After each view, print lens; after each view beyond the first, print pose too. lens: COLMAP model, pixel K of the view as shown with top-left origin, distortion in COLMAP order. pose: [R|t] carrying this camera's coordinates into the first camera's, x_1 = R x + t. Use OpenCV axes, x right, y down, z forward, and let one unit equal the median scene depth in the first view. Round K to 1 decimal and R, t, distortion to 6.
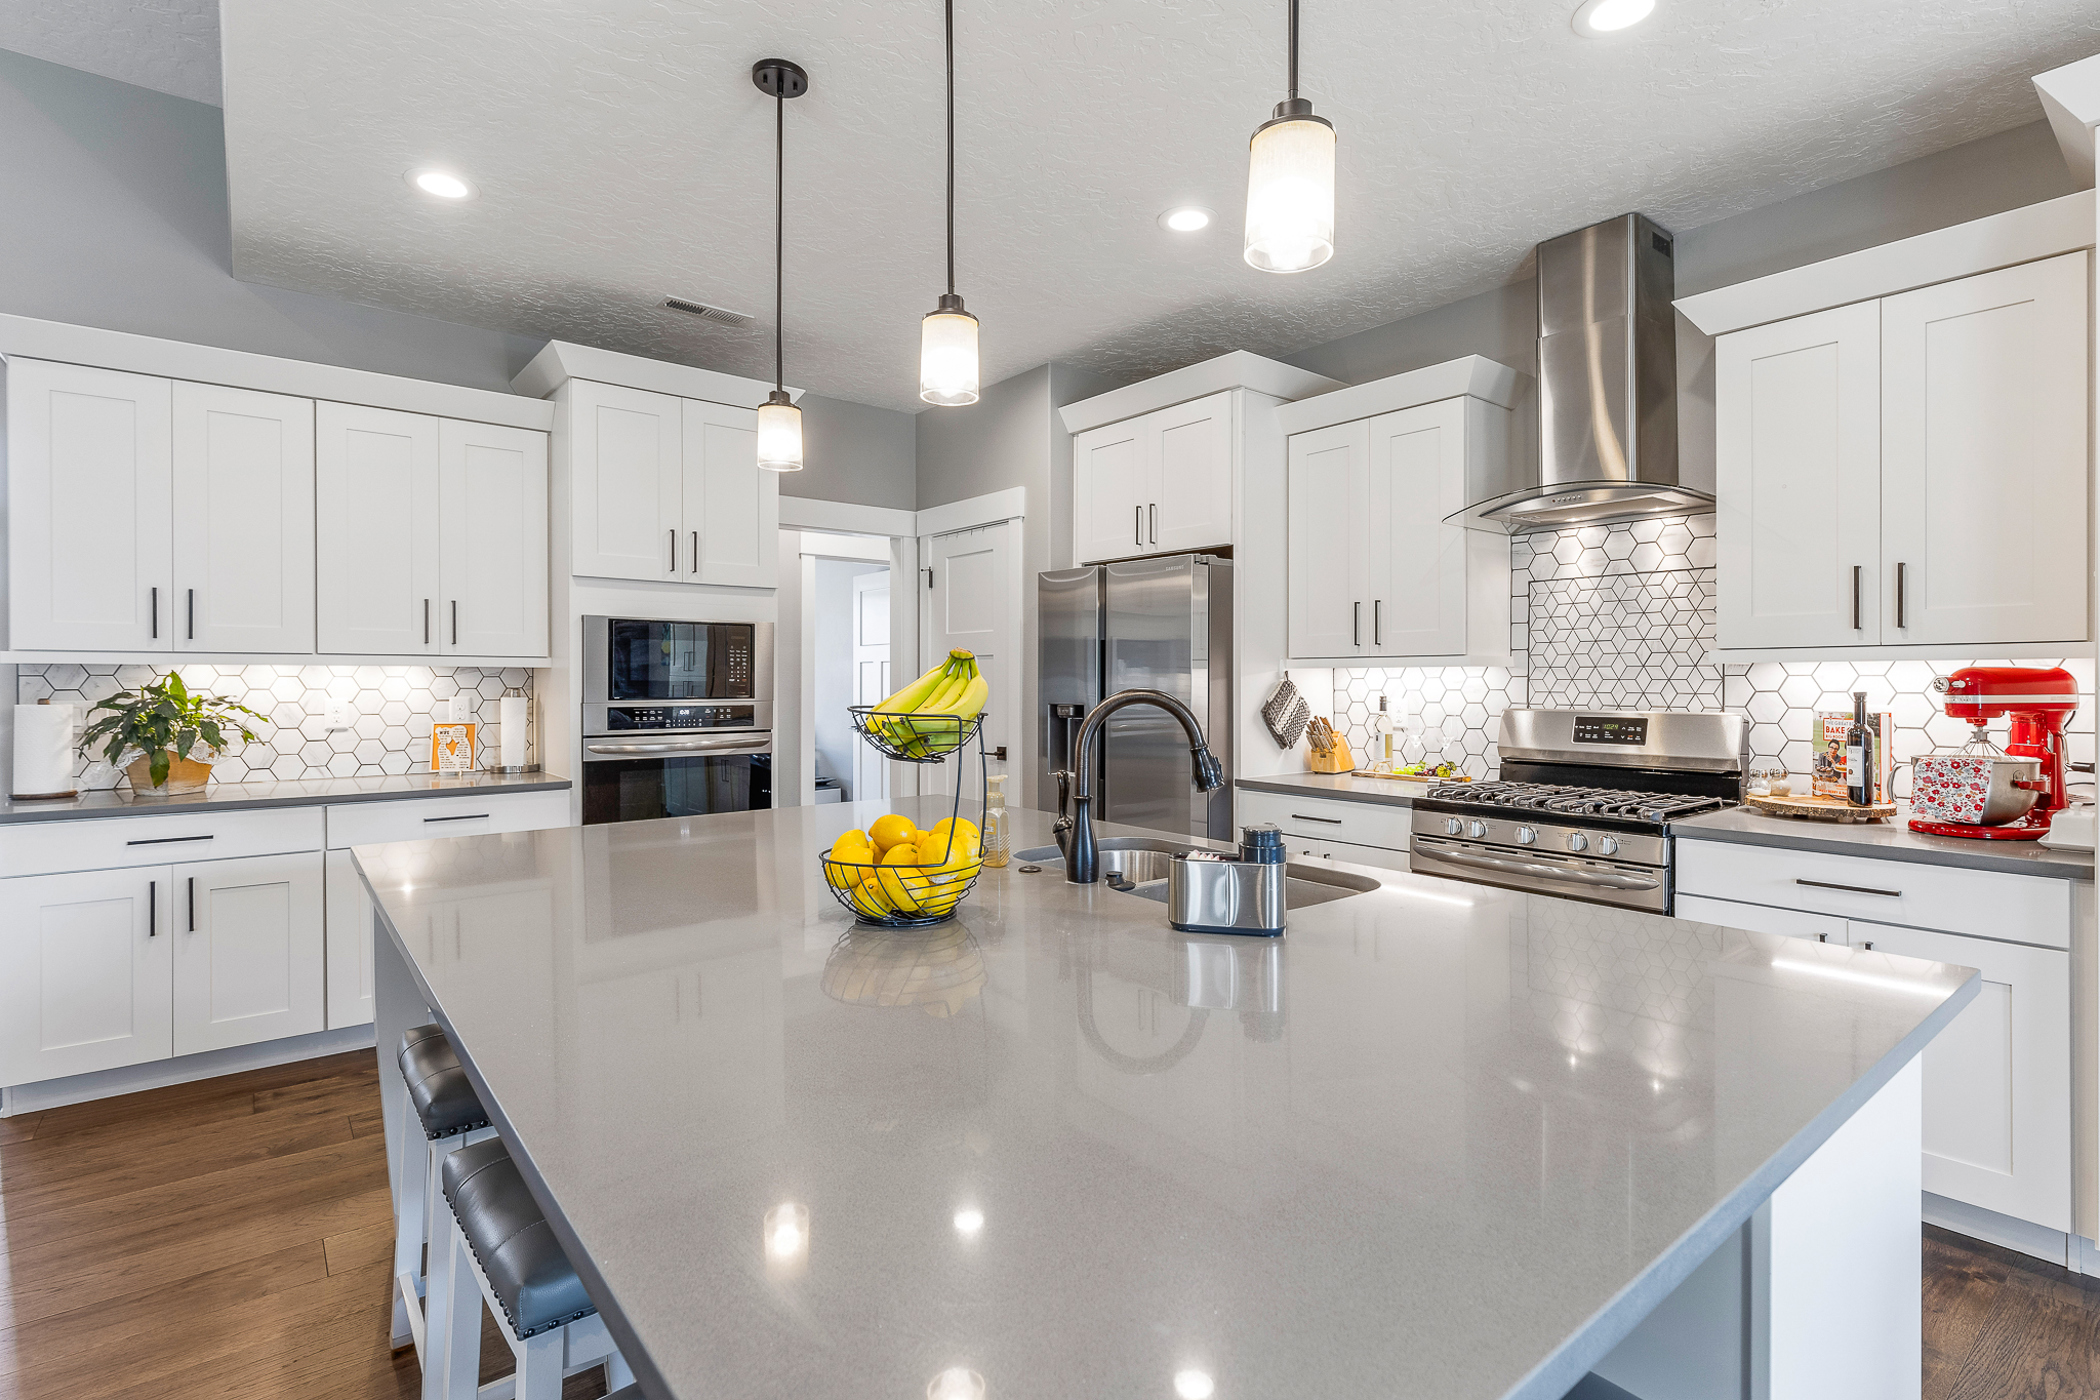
lens RADIAL K [[1000.0, 0, 1065.0], [0, 1000.0, 679.1], [0, 0, 1]] dist [0.001804, -0.000223]
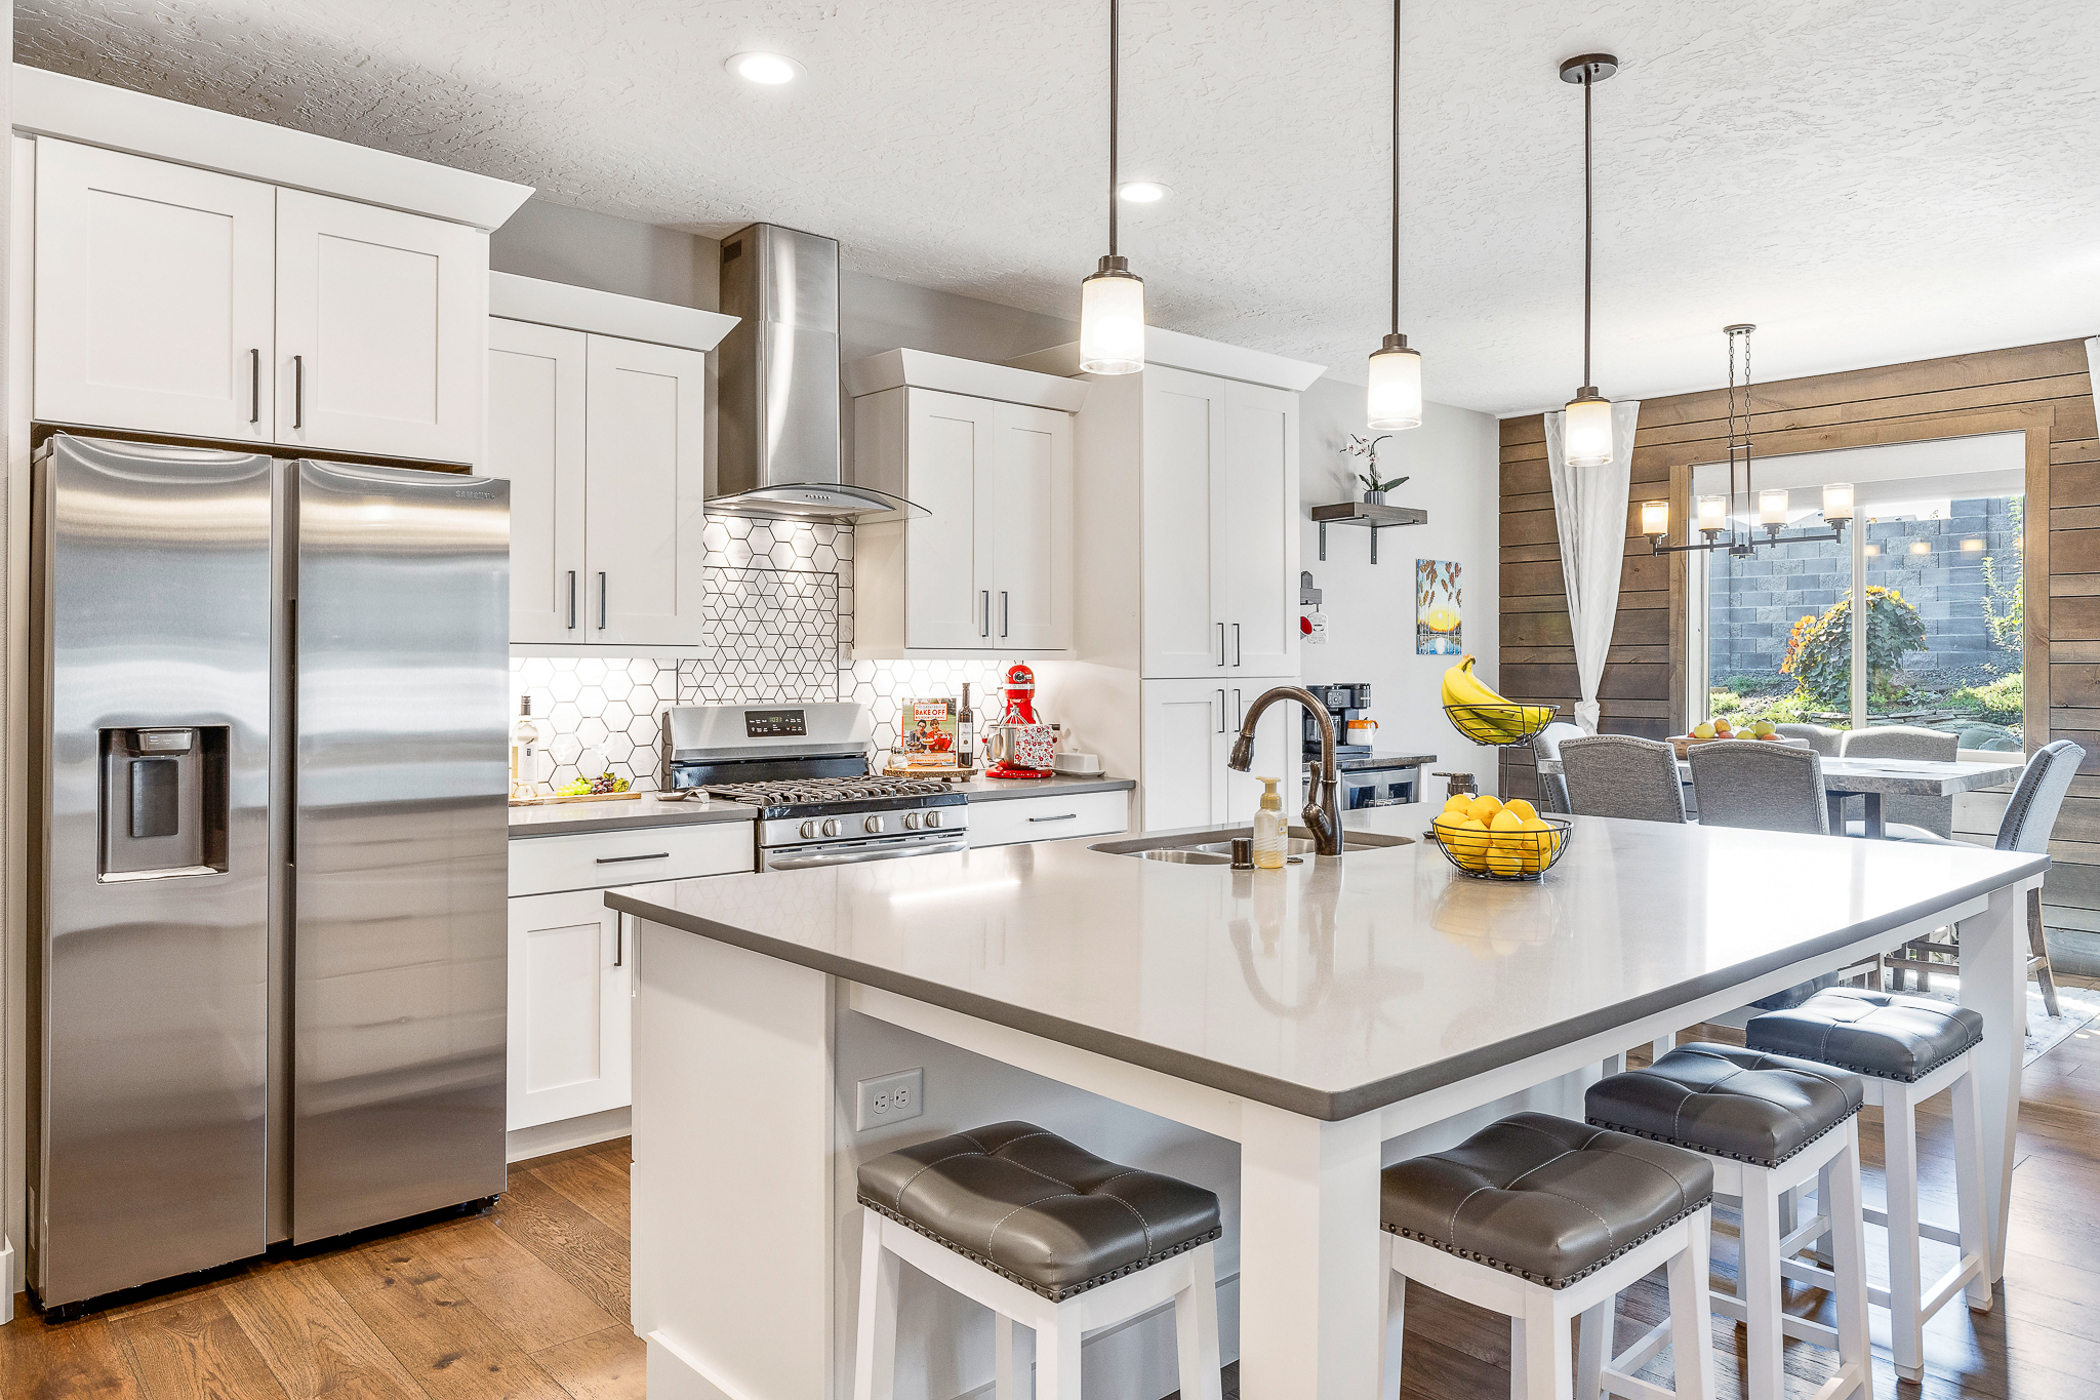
lens RADIAL K [[1396.7, 0, 1053.1], [0, 1396.7, 662.4], [0, 0, 1]] dist [-0.011916, 0.002529]
pose [[-0.044732, 0.001809, 0.998997, -0.778036], [-0.005868, 0.999981, -0.002073, -0.008135], [-0.998982, -0.005955, -0.044721, 0.687039]]
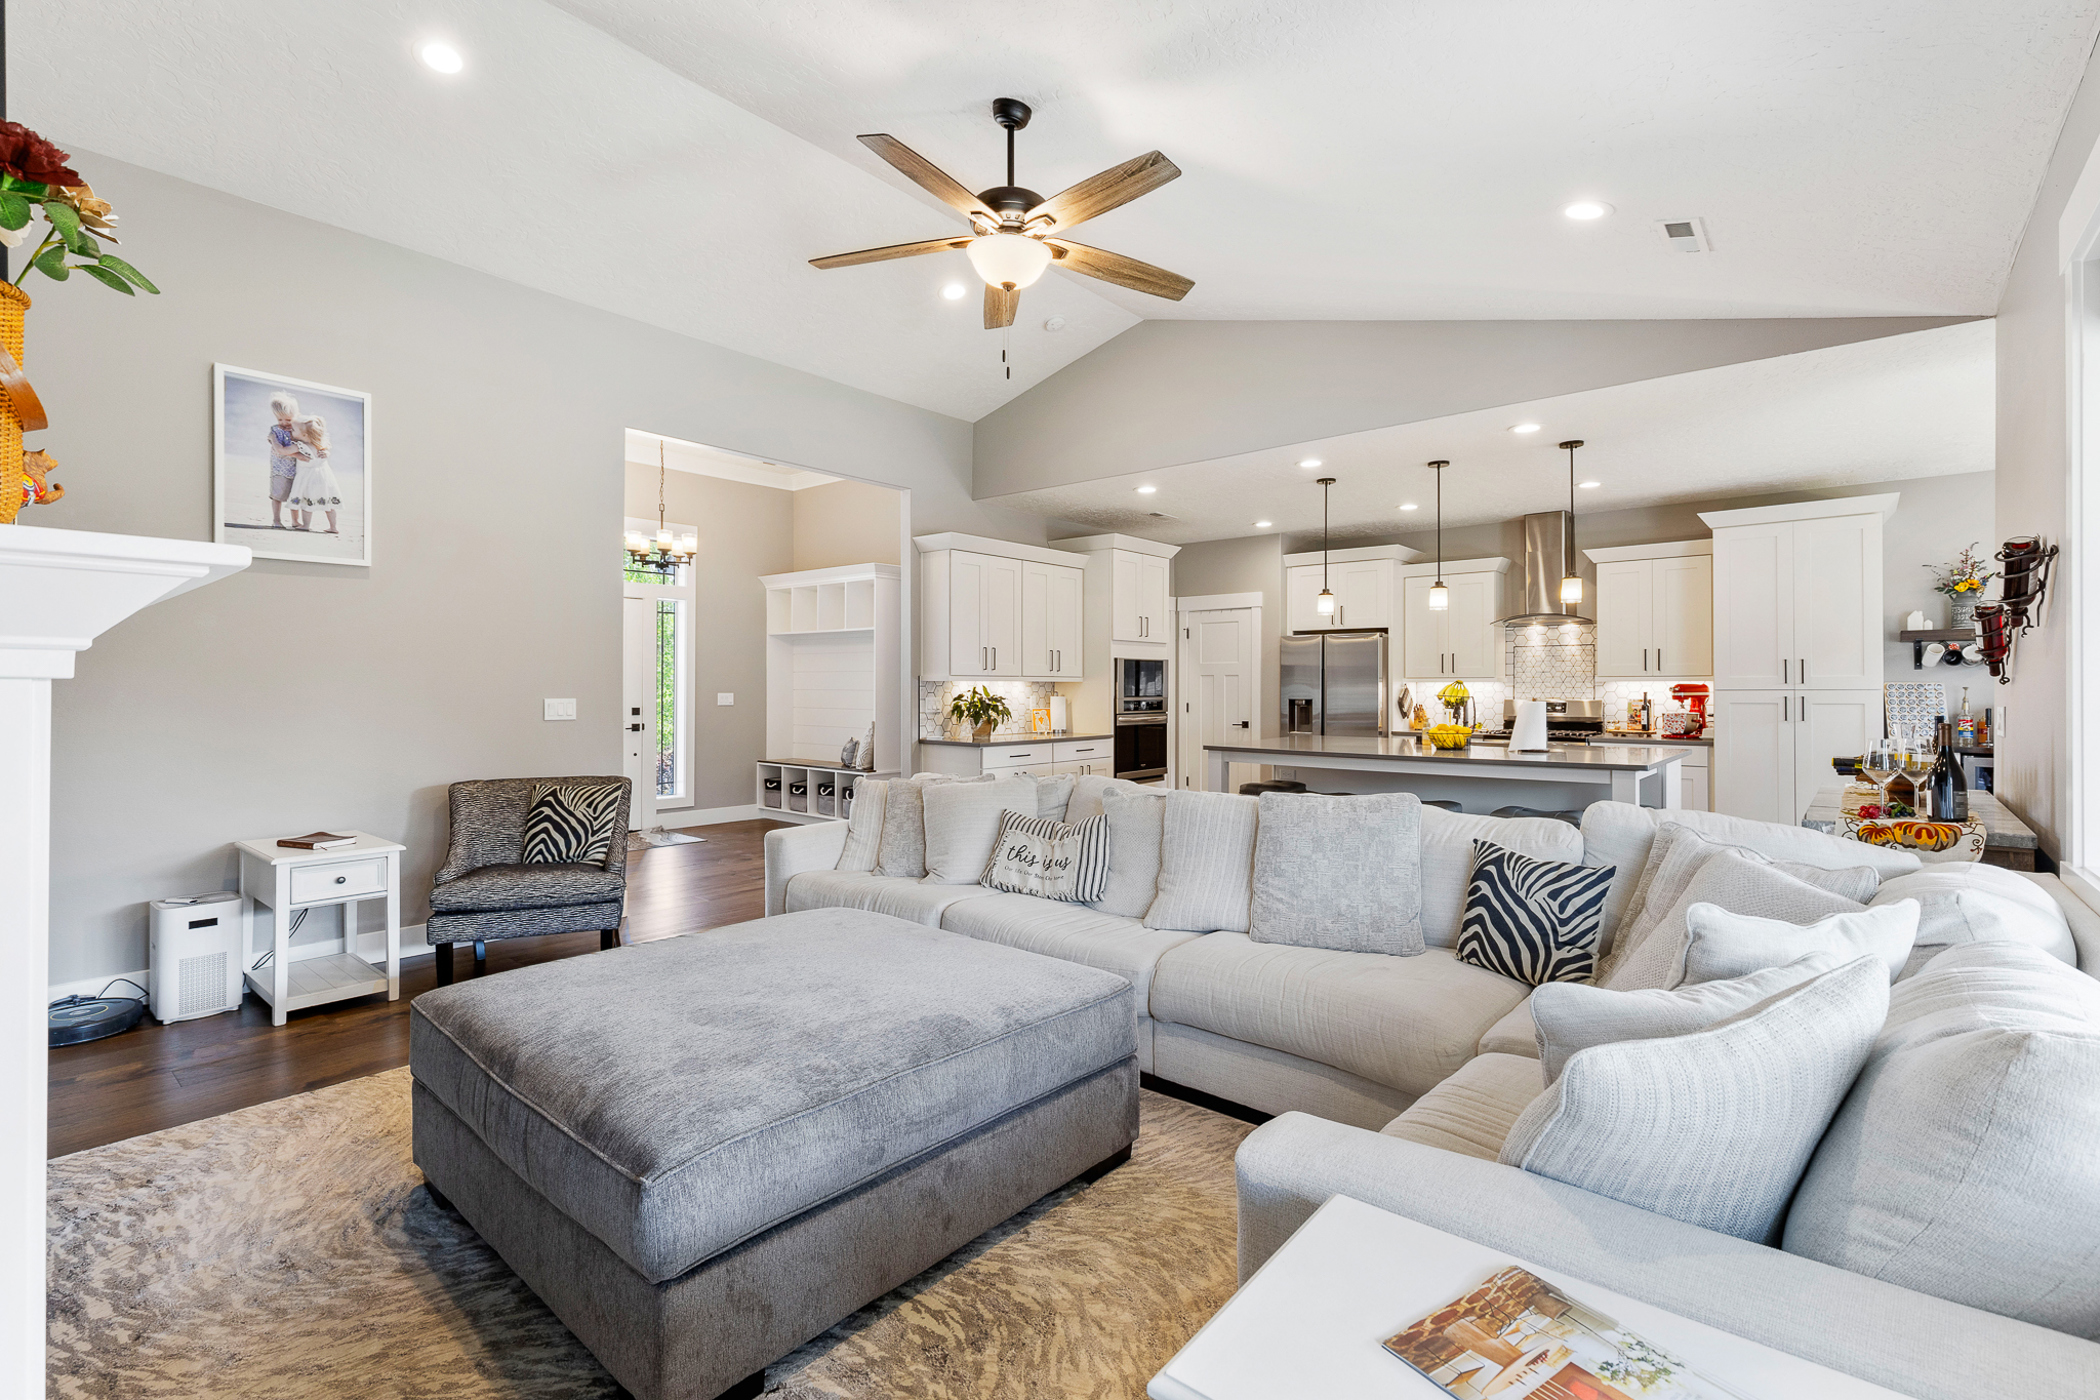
lens RADIAL K [[948.2, 0, 1059.5], [0, 948.2, 680.0], [0, 0, 1]] dist [0.009160, -0.004184]
pose [[0.981722, 0.000545, 0.190319, -0.995744], [0.000396, 0.999988, -0.004907, -0.006234], [-0.190319, 0.004892, 0.981710, -0.985957]]
